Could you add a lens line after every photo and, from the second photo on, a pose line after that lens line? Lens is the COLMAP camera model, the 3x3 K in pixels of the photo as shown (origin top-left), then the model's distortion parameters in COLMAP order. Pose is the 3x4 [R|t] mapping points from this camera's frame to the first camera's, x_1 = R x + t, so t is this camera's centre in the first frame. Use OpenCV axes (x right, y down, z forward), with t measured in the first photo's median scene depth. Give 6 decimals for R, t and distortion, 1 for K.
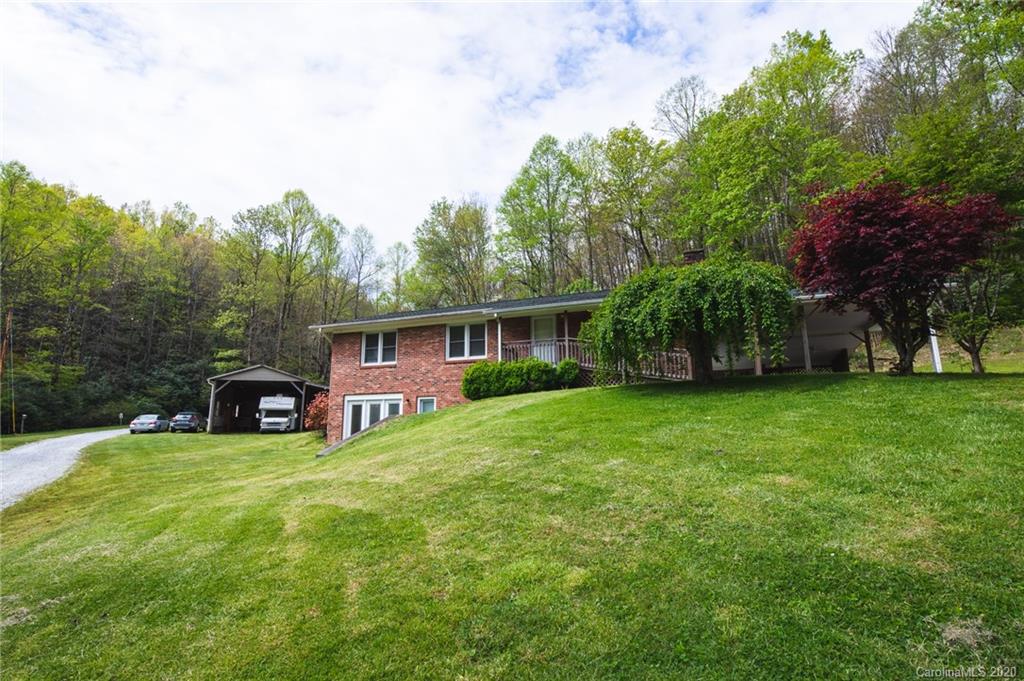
lens RADIAL K [[497.5, 0, 509.8], [0, 497.5, 334.9], [0, 0, 1]] dist [0.003678, -0.000401]
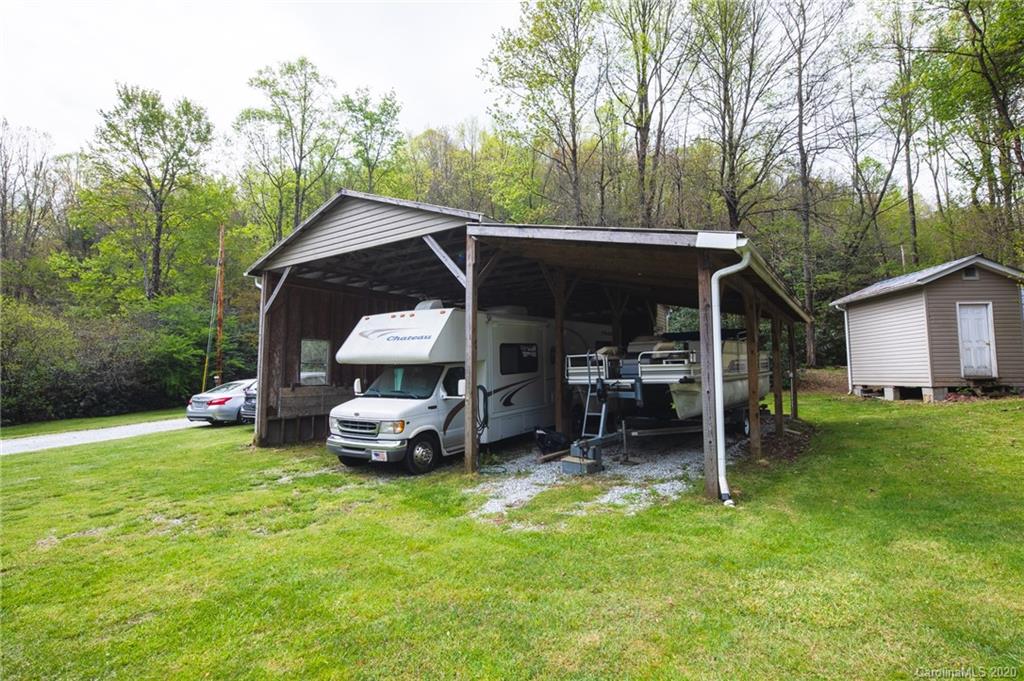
lens RADIAL K [[497.5, 0, 509.8], [0, 497.5, 334.9], [0, 0, 1]] dist [0.003678, -0.000401]
pose [[0.630040, -0.060622, -0.774193, -0.248934], [0.148154, 0.988020, 0.043203, 0.134103], [0.762299, -0.141919, 0.631474, 0.888647]]
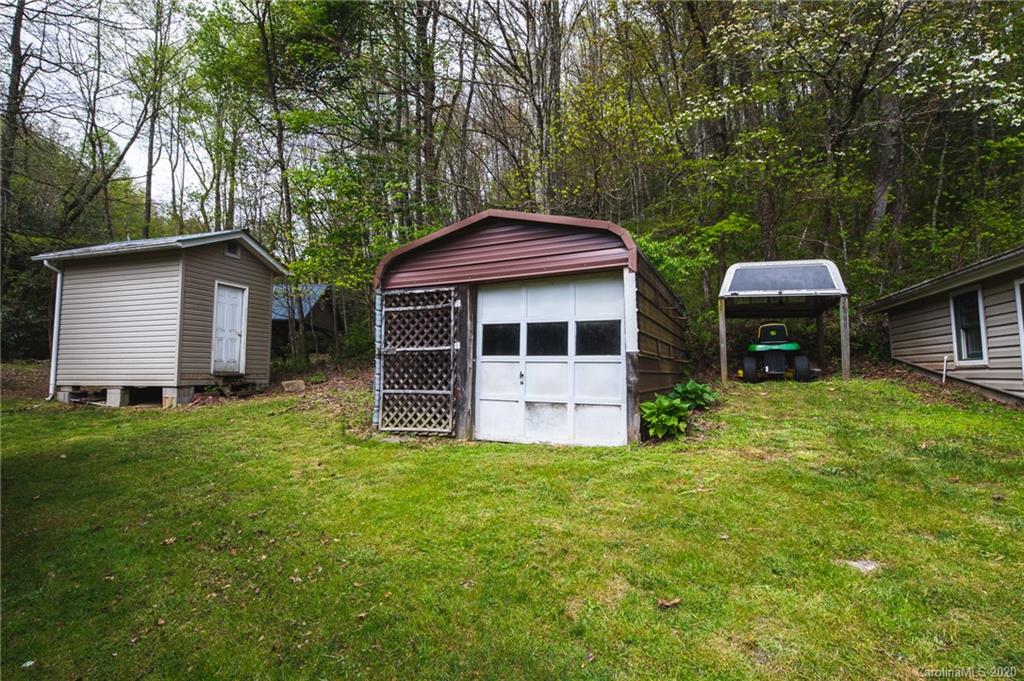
lens RADIAL K [[497.5, 0, 509.8], [0, 497.5, 334.9], [0, 0, 1]] dist [0.003678, -0.000401]
pose [[0.897401, 0.038255, 0.439554, -0.347083], [-0.088141, 0.991697, 0.093642, 0.195245], [-0.432322, -0.122778, 0.893322, 1.181153]]
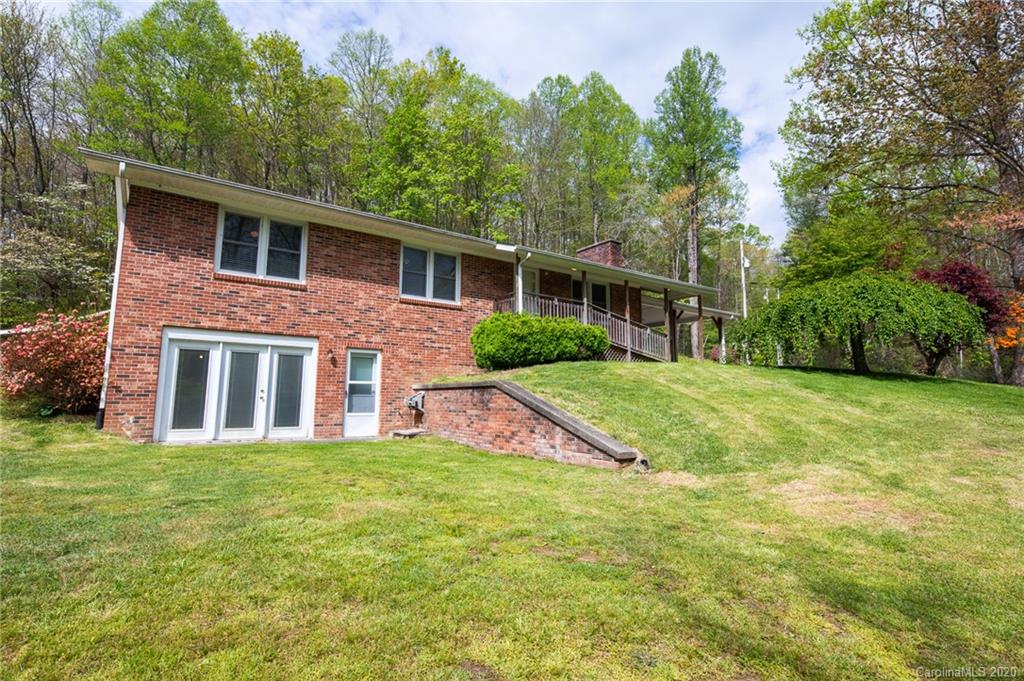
lens RADIAL K [[497.5, 0, 509.8], [0, 497.5, 334.9], [0, 0, 1]] dist [0.003678, -0.000401]
pose [[0.547821, 0.119992, 0.827946, -0.273253], [-0.167734, 0.985319, -0.031816, 0.045538], [-0.819608, -0.121445, 0.559905, 0.243238]]
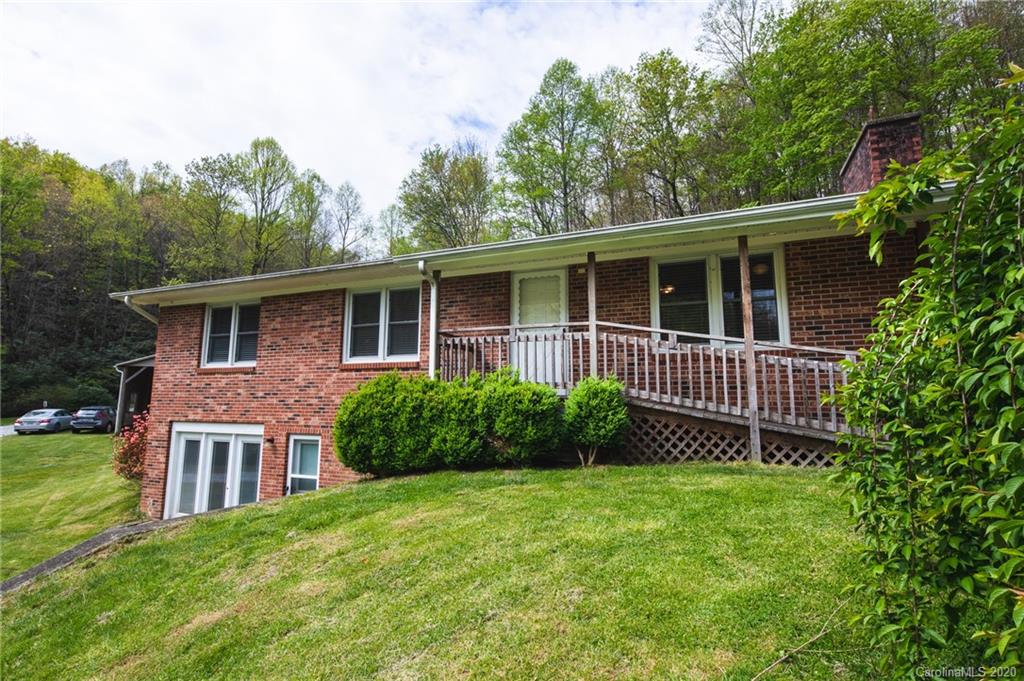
lens RADIAL K [[497.5, 0, 509.8], [0, 497.5, 334.9], [0, 0, 1]] dist [0.003678, -0.000401]
pose [[0.999550, 0.009936, -0.028318, 0.024062], [-0.008536, 0.998756, 0.049126, -0.000997], [0.028771, -0.048862, 0.998391, 0.242806]]
